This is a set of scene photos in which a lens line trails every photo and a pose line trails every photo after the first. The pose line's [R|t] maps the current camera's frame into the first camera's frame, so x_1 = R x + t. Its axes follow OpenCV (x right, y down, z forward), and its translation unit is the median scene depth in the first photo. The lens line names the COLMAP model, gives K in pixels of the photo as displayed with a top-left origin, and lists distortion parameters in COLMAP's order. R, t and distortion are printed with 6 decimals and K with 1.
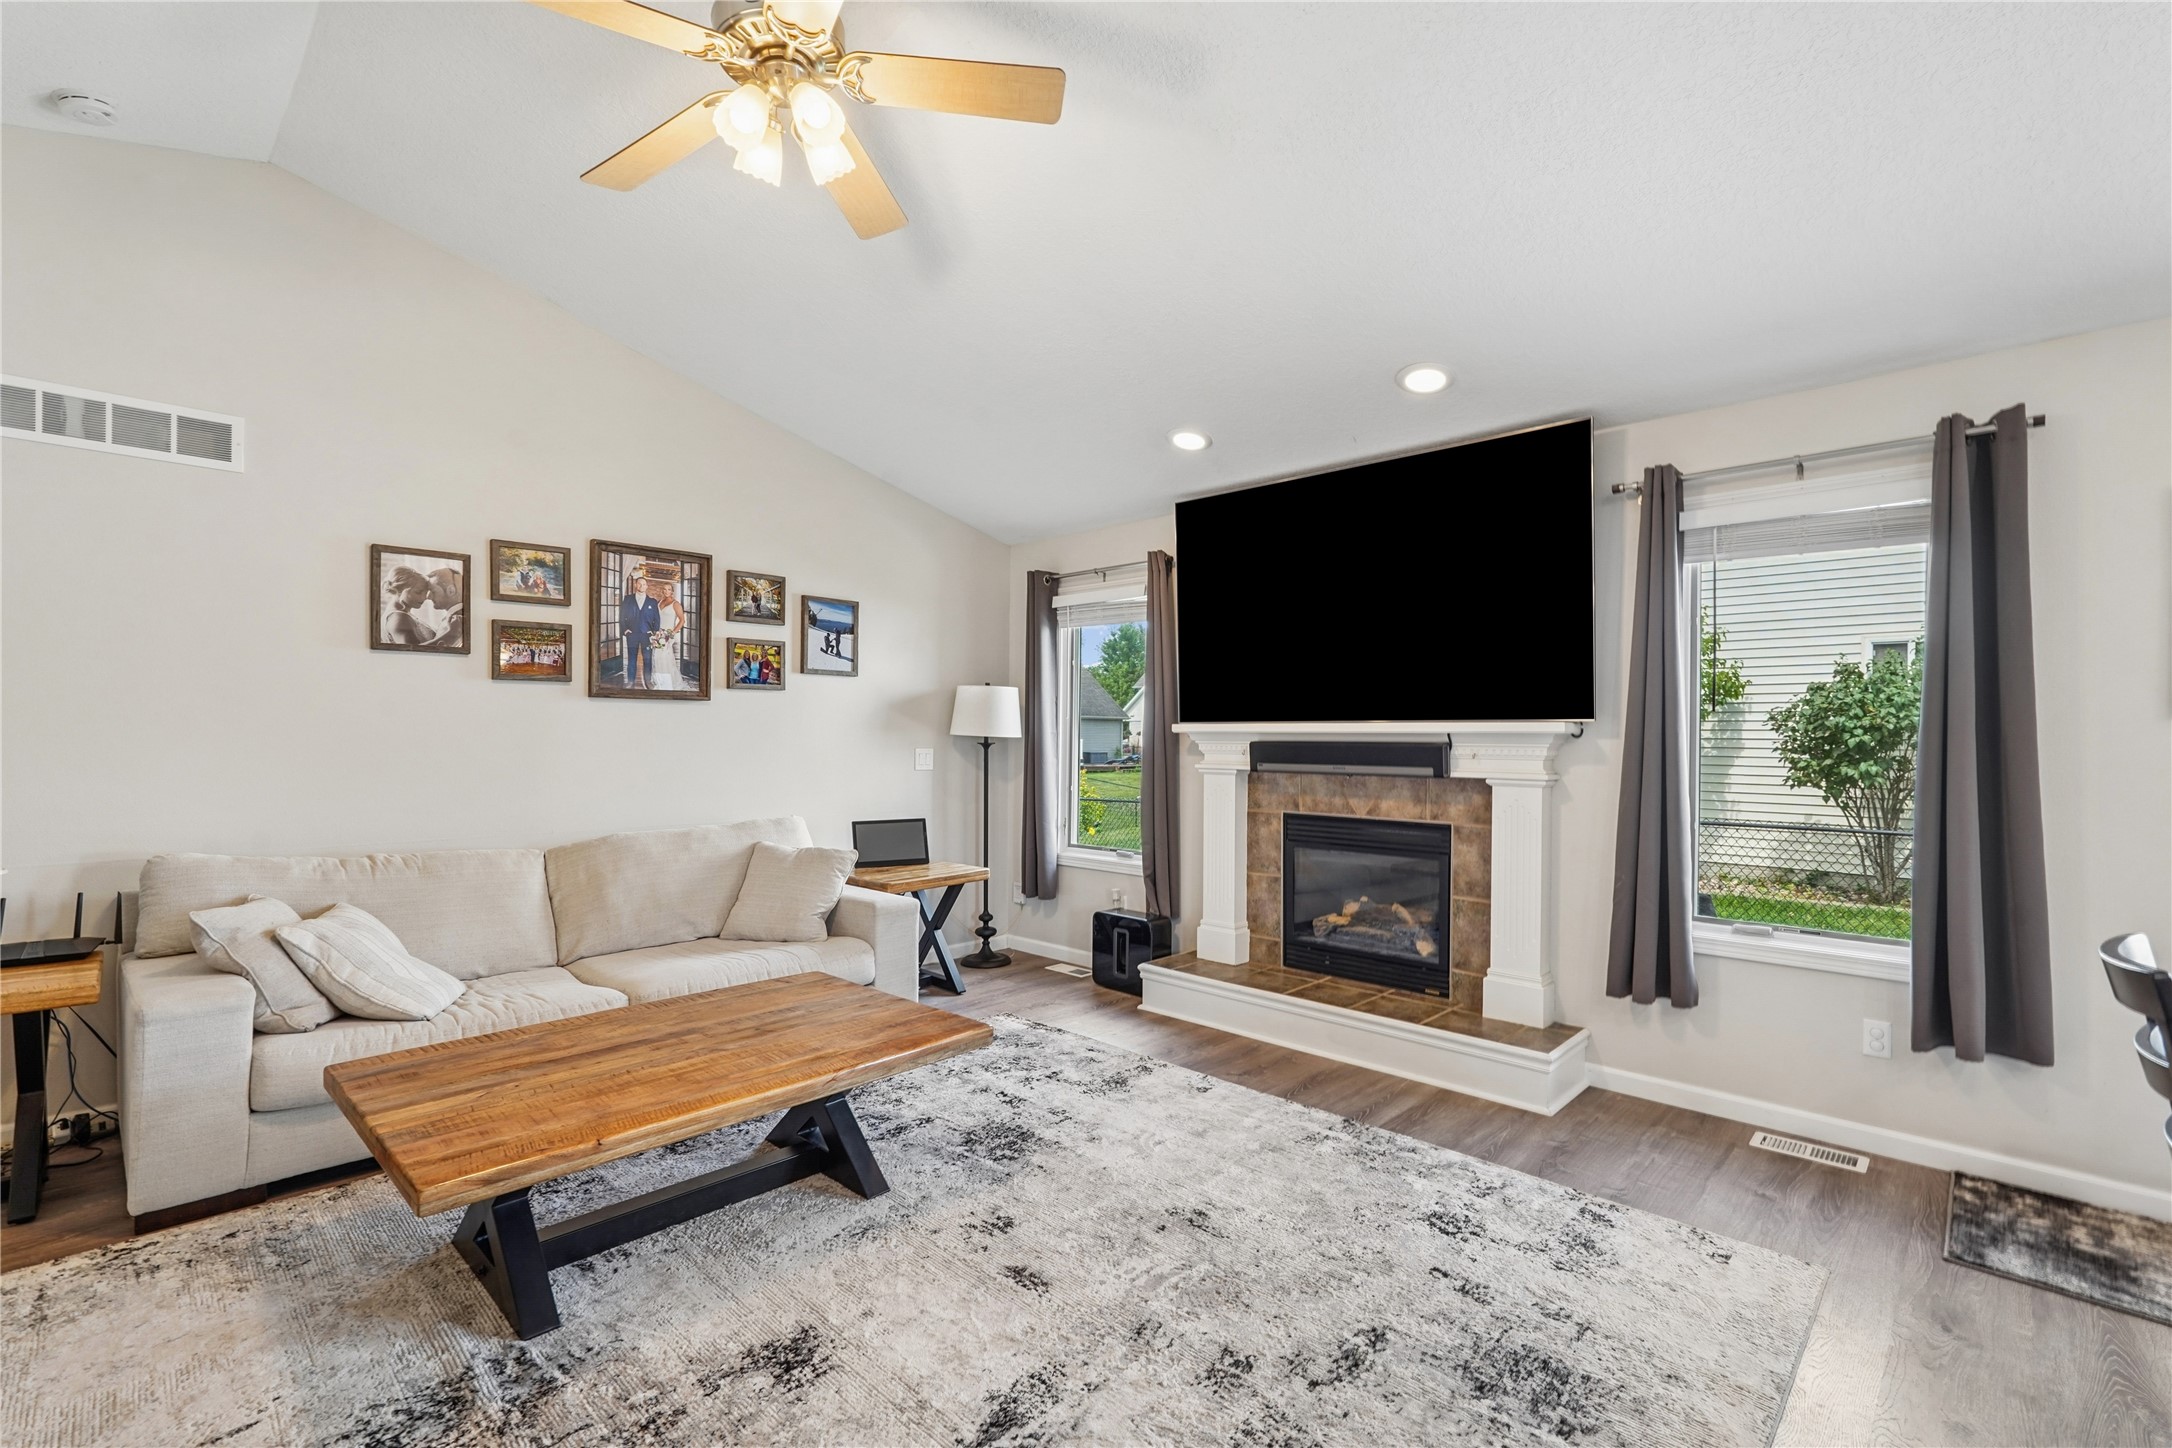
lens RADIAL K [[967.0, 0, 1076.0], [0, 967.0, 727.7], [0, 0, 1]] dist [-0.002828, 0.002550]
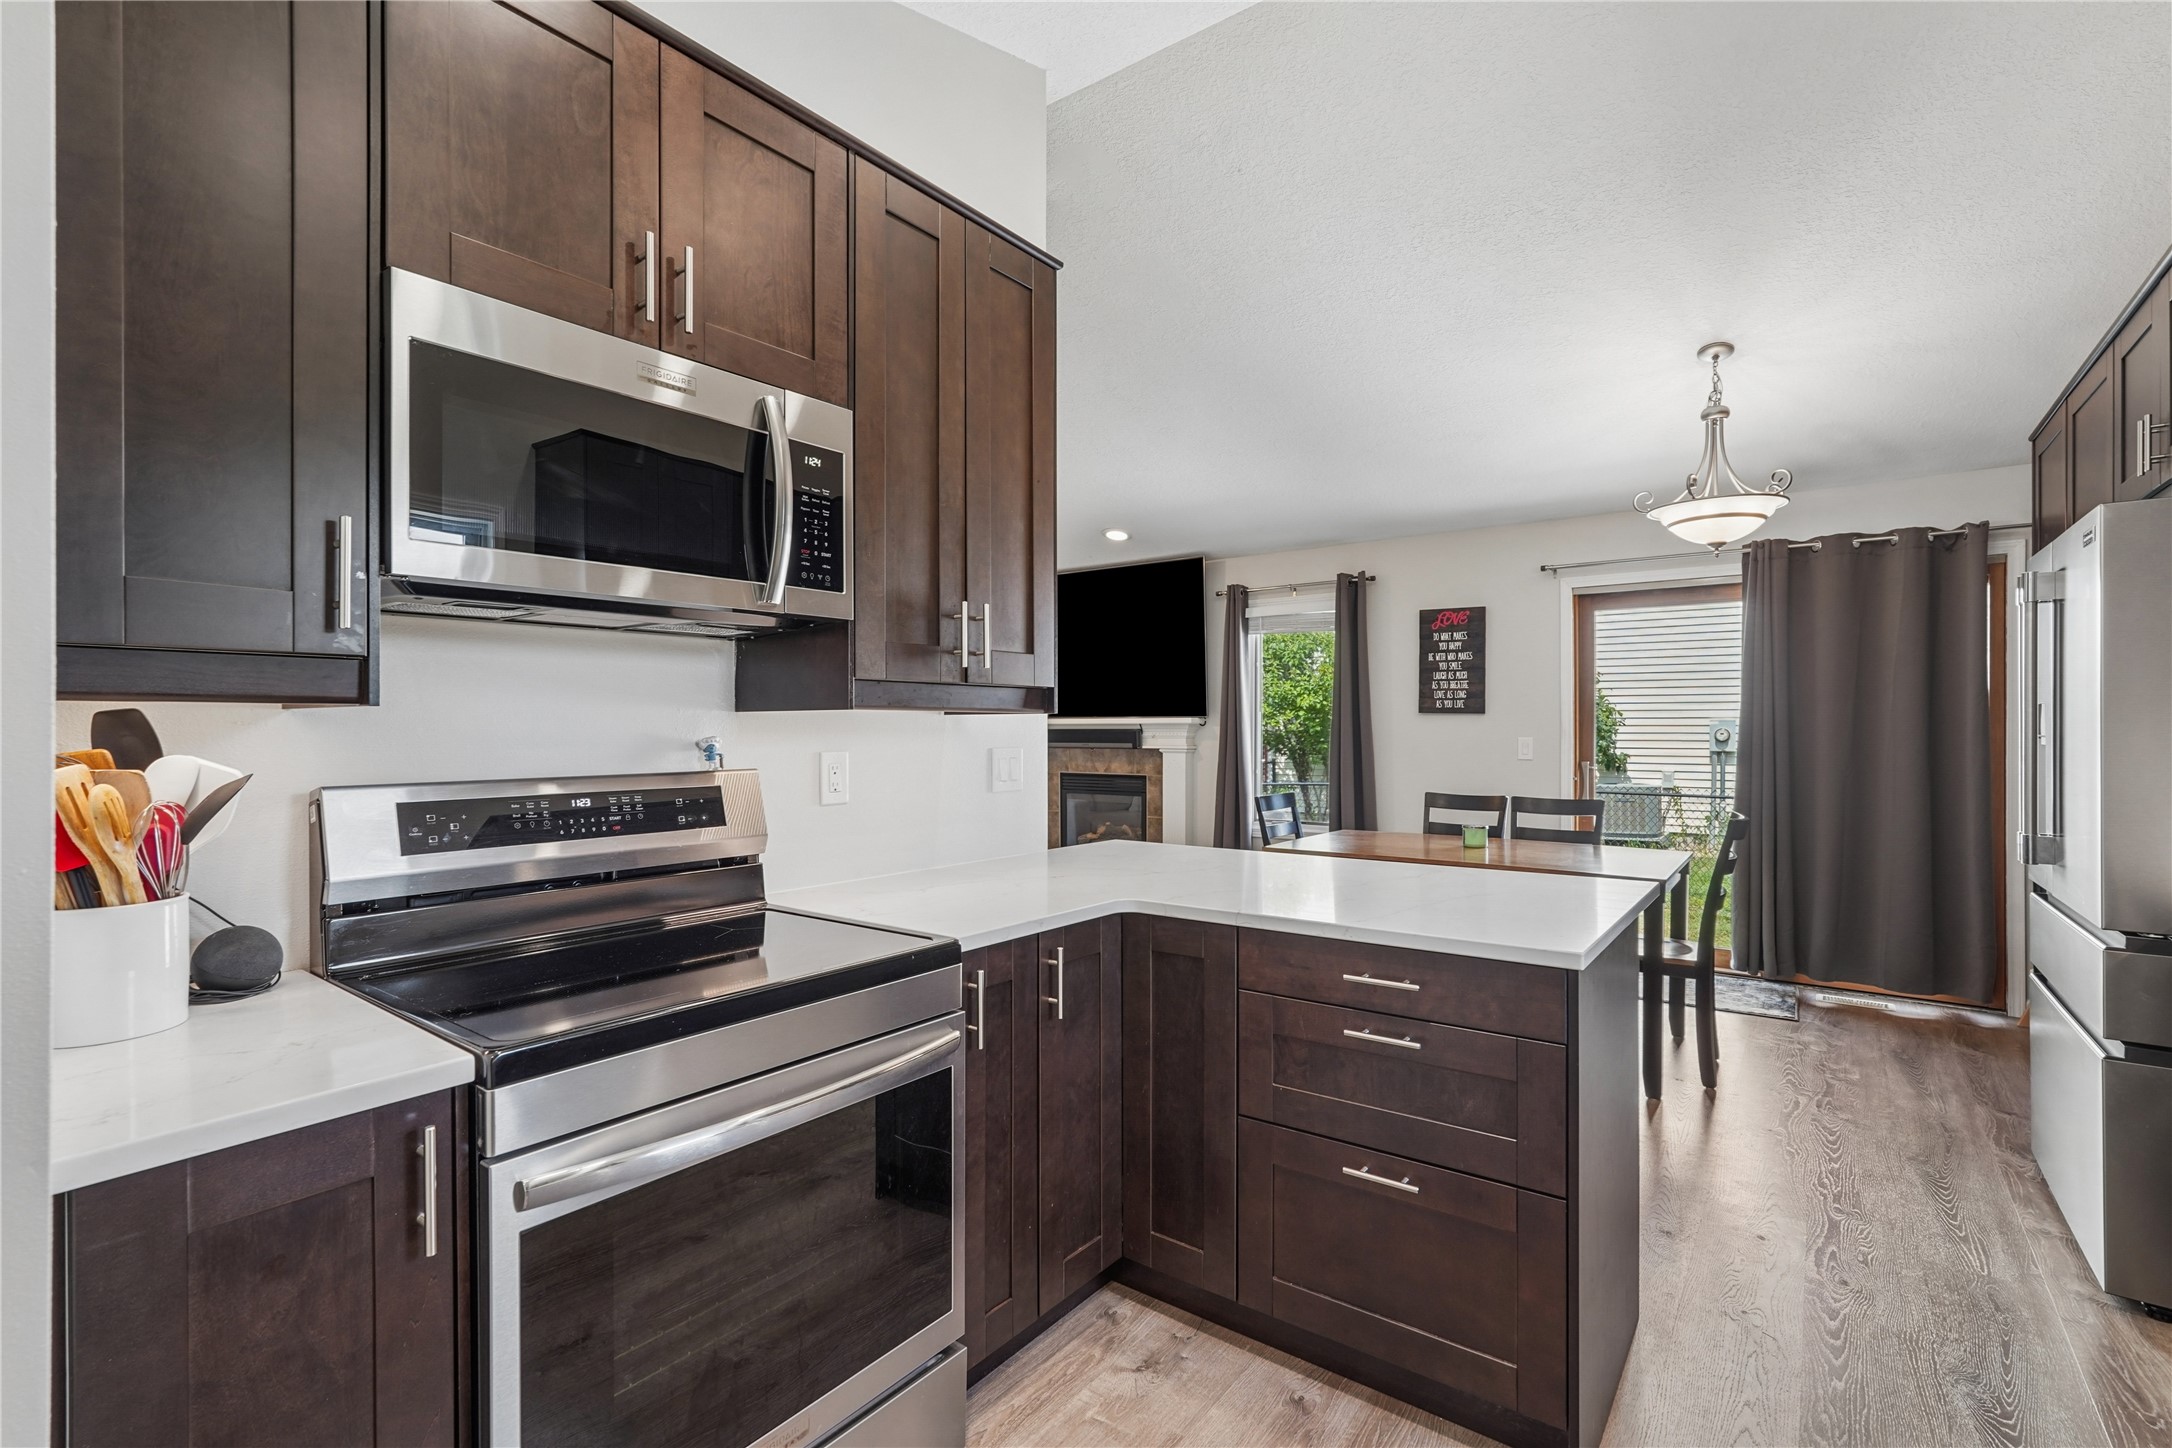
lens RADIAL K [[967.0, 0, 1099.7], [0, 967.0, 724.4], [0, 0, 1]] dist [-0.002828, 0.002550]
pose [[0.990140, -0.008319, 0.139833, 0.057053], [0.007518, 0.999952, 0.006259, -0.005245], [-0.139879, -0.005146, 0.990155, -0.743138]]
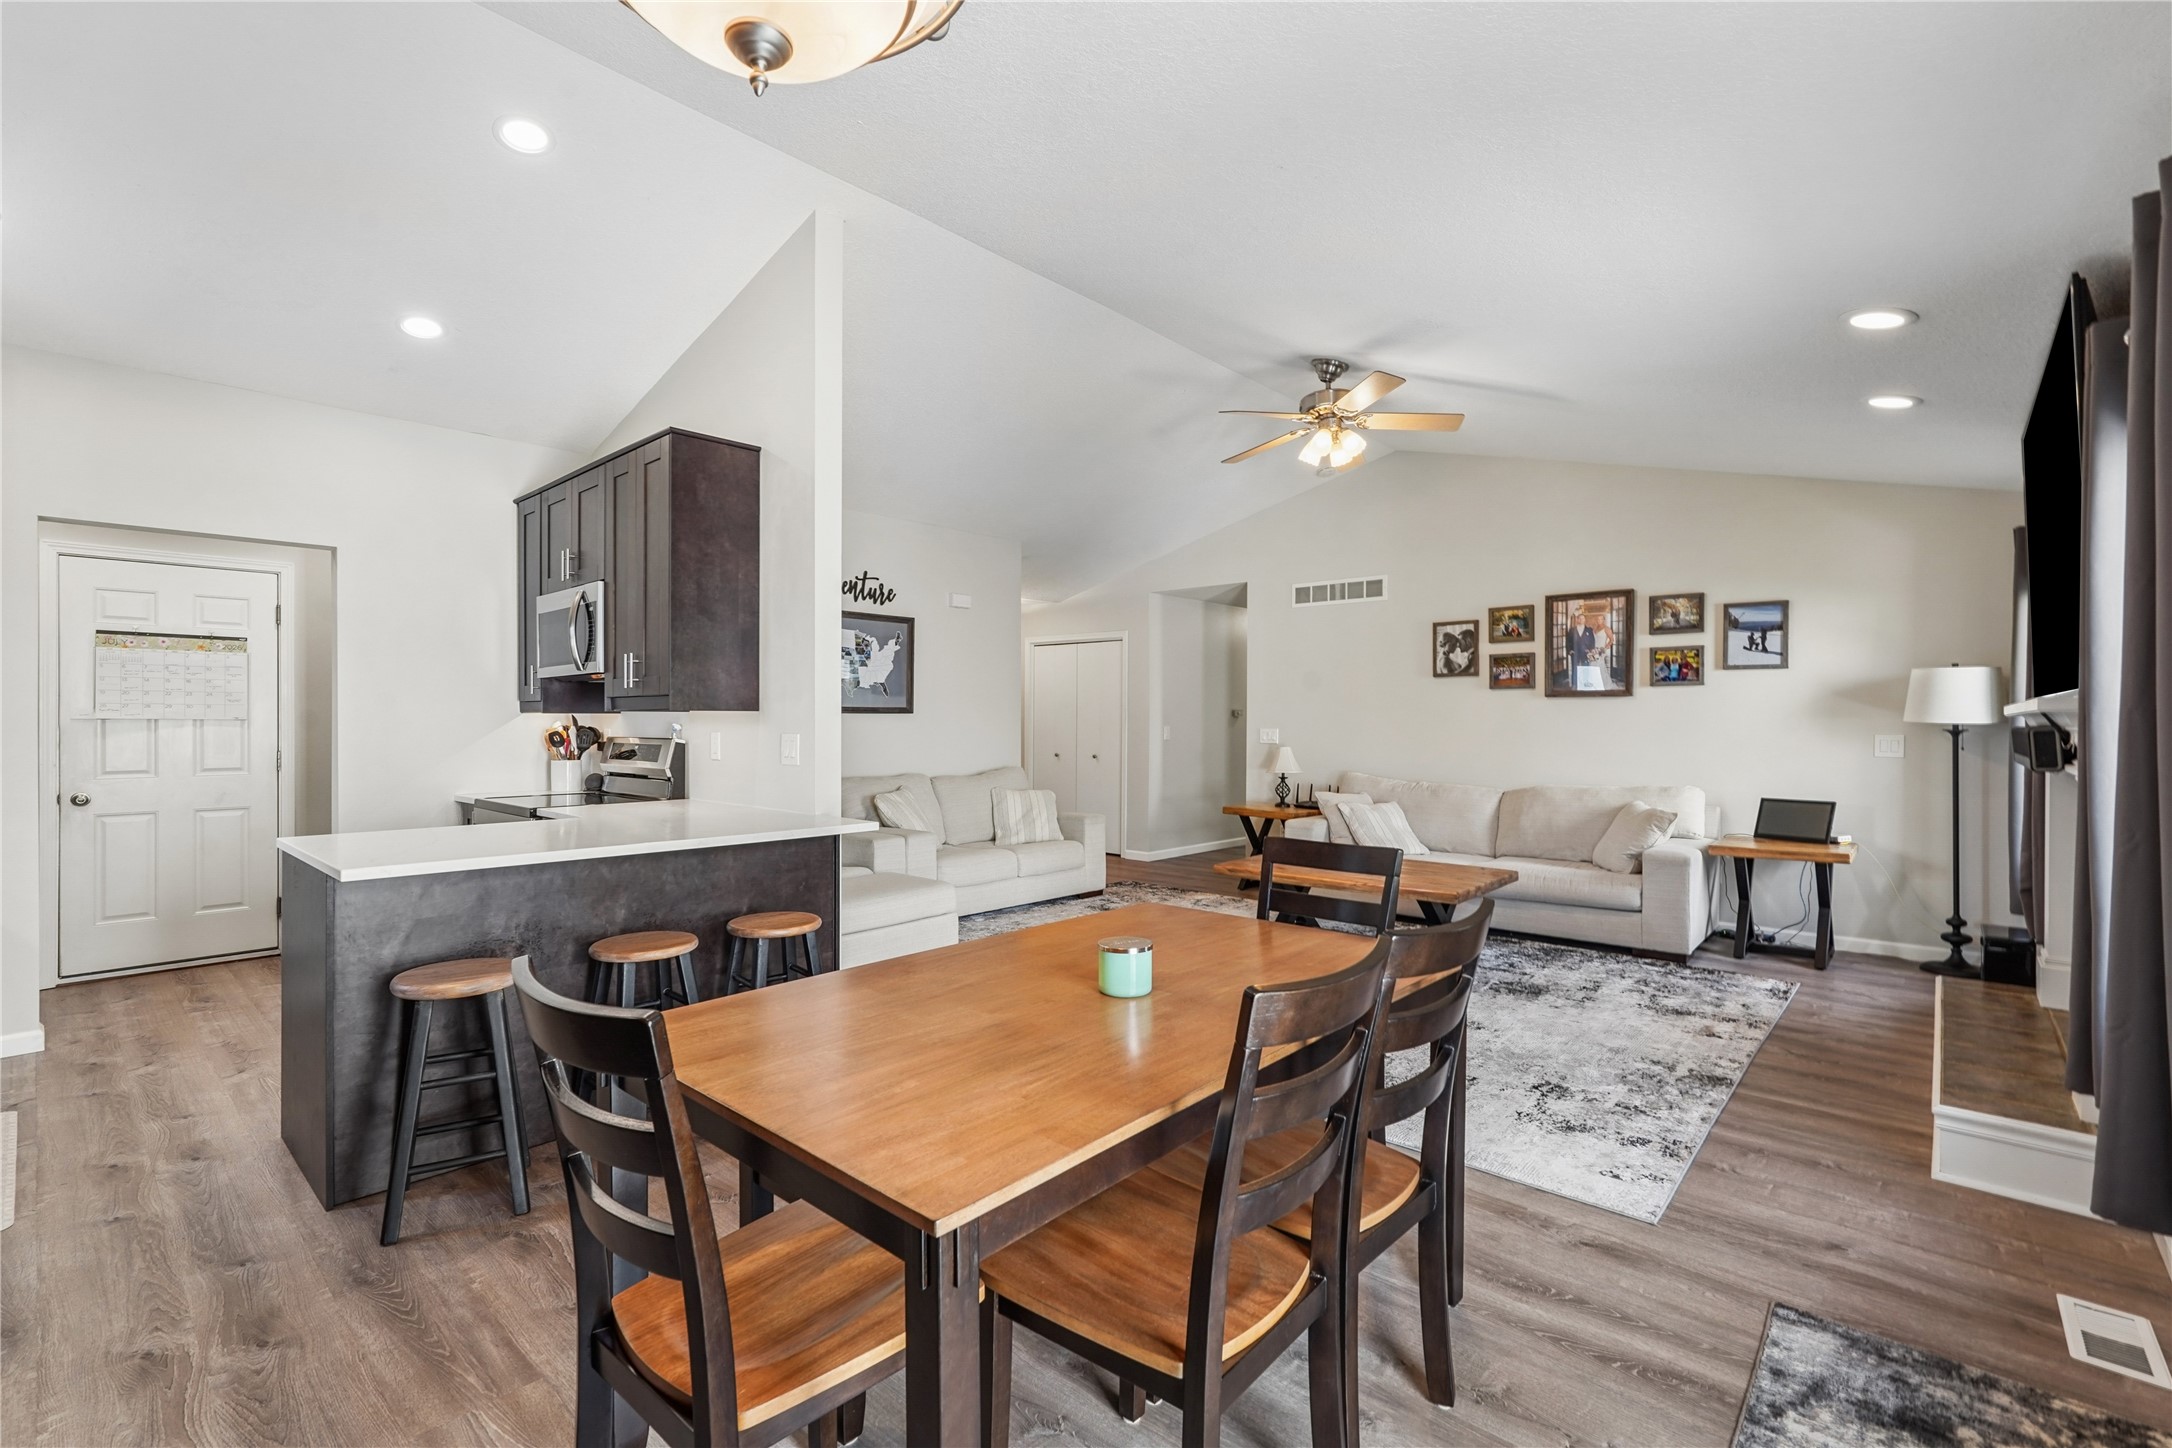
lens RADIAL K [[967.0, 0, 1078.0], [0, 967.0, 721.5], [0, 0, 1]] dist [-0.002828, 0.002550]
pose [[0.030470, -0.002905, -0.999531, 1.082785], [0.003626, 0.999990, -0.002796, 0.009798], [0.999529, -0.003539, 0.030480, 0.205956]]
